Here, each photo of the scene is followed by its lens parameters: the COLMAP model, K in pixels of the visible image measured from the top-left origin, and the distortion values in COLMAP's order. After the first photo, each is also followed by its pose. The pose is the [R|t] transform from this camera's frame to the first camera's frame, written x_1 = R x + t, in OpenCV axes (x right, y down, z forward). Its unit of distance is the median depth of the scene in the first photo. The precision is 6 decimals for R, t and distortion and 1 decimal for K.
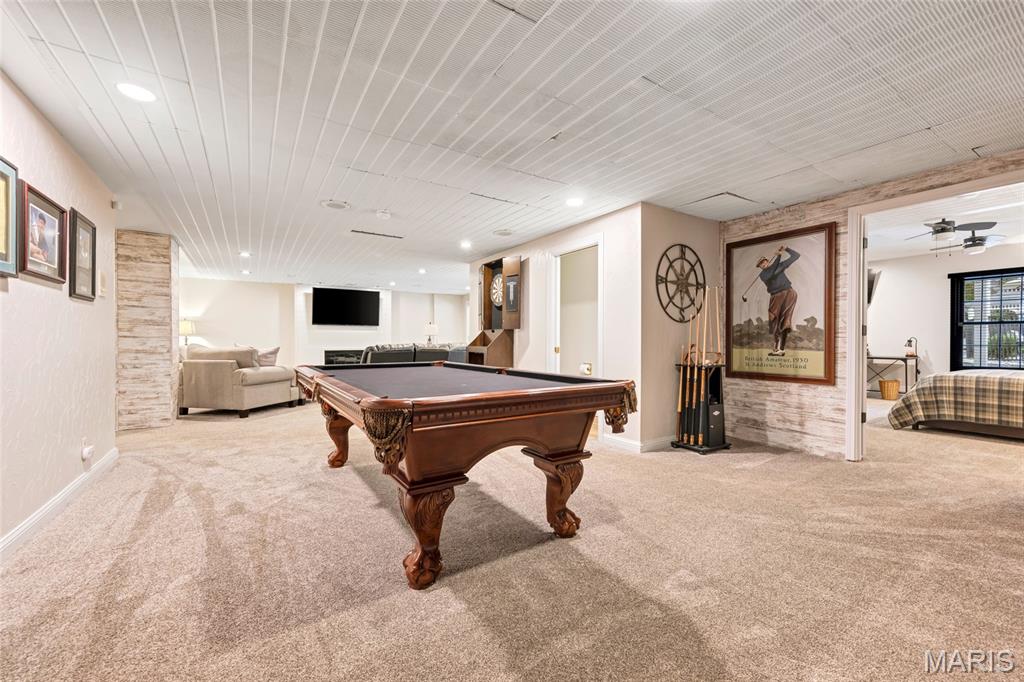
lens RADIAL K [[410.1, 0, 509.9], [0, 410.1, 346.1], [0, 0, 1]] dist [0.011759, -0.001756]
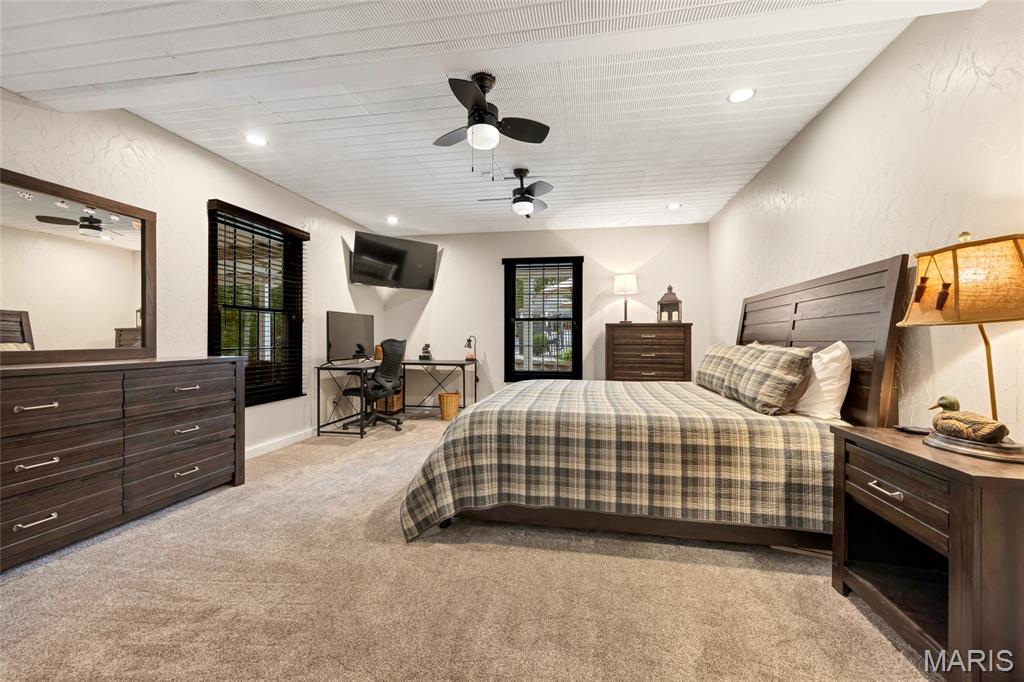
lens RADIAL K [[410.1, 0, 515.4], [0, 410.1, 341.4], [0, 0, 1]] dist [0.011759, -0.001756]
pose [[0.681495, -0.001266, 0.731822, 0.627158], [0.005026, 0.999983, -0.002950, -0.010911], [-0.731806, 0.005689, 0.681489, 0.560690]]
